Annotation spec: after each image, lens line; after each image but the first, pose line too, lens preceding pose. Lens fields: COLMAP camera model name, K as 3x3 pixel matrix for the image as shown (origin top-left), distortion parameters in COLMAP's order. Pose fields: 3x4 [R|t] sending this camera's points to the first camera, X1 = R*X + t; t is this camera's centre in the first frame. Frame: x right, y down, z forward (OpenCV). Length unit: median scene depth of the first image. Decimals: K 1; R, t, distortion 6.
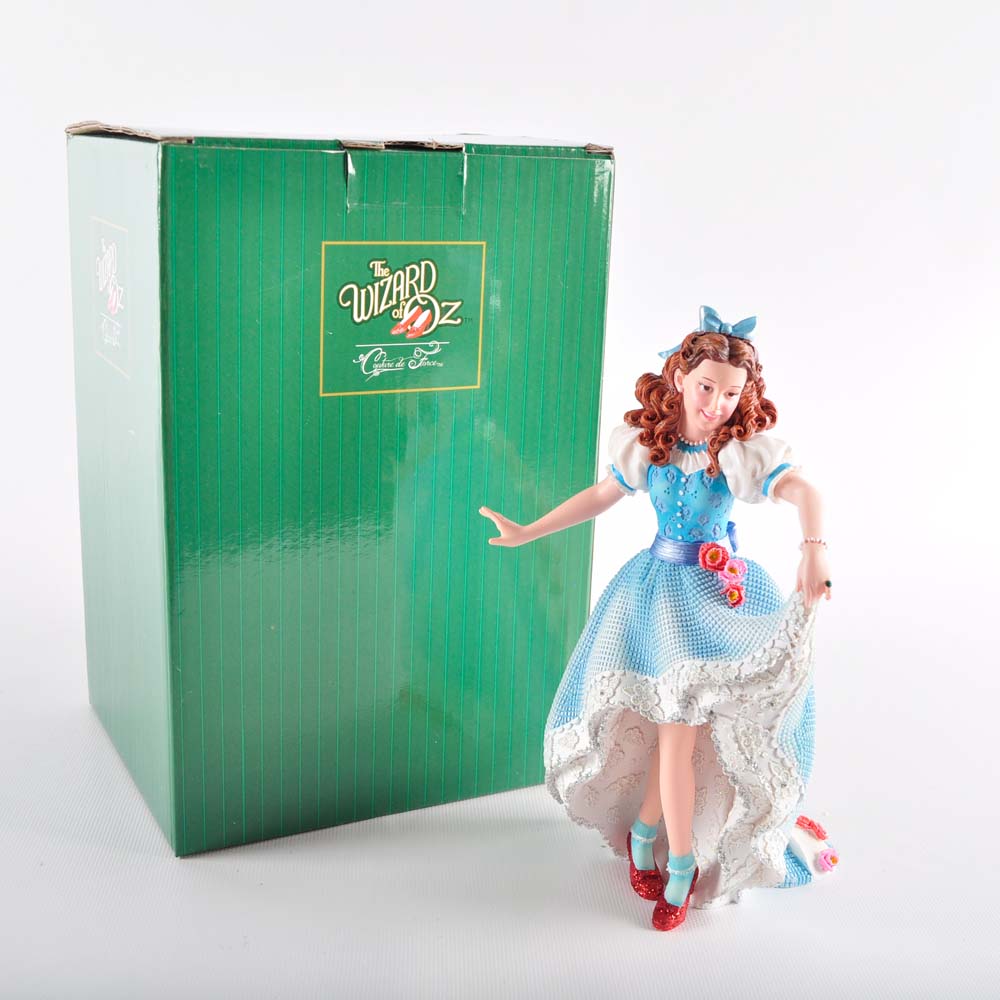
lens RADIAL K [[1439.9, 0, 499.4], [0, 1439.9, 502.8], [0, 0, 1]] dist [-0.019407, 0.000000]
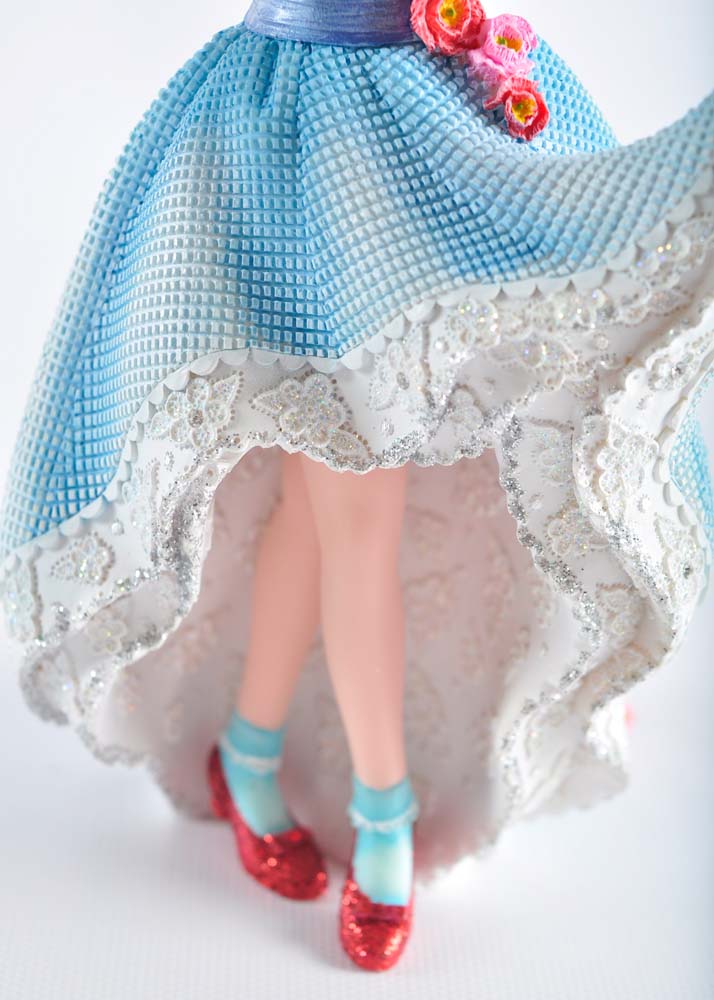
lens RADIAL K [[2001.7, 0, 354.2], [0, 2001.7, 546.9], [0, 0, 1]] dist [0.031685, 0.000000]
pose [[0.896203, -0.175117, 0.407619, -0.112450], [0.104008, 0.976127, 0.190679, 0.071322], [-0.431280, -0.128492, 0.893022, 0.527460]]
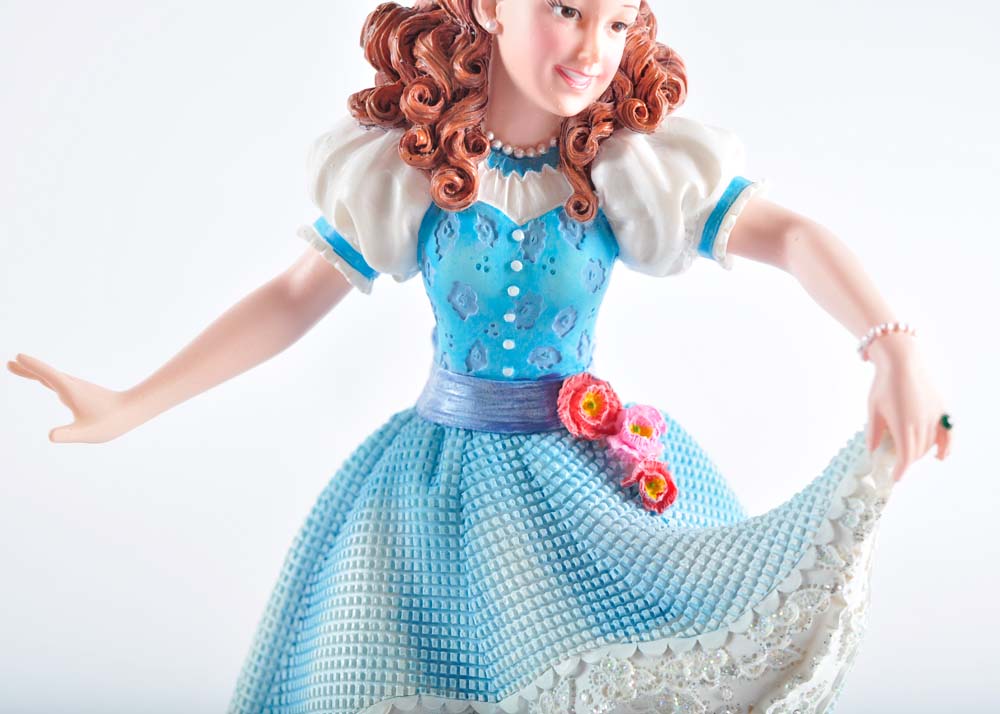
lens RADIAL K [[2022.0, 0, 500.2], [0, 2022.0, 353.8], [0, 0, 1]] dist [0.031484, 0.000000]
pose [[0.902967, -0.102297, 0.417355, -0.133959], [0.111776, 0.993732, 0.001738, 0.017610], [-0.414917, 0.045081, 0.908742, 0.450368]]
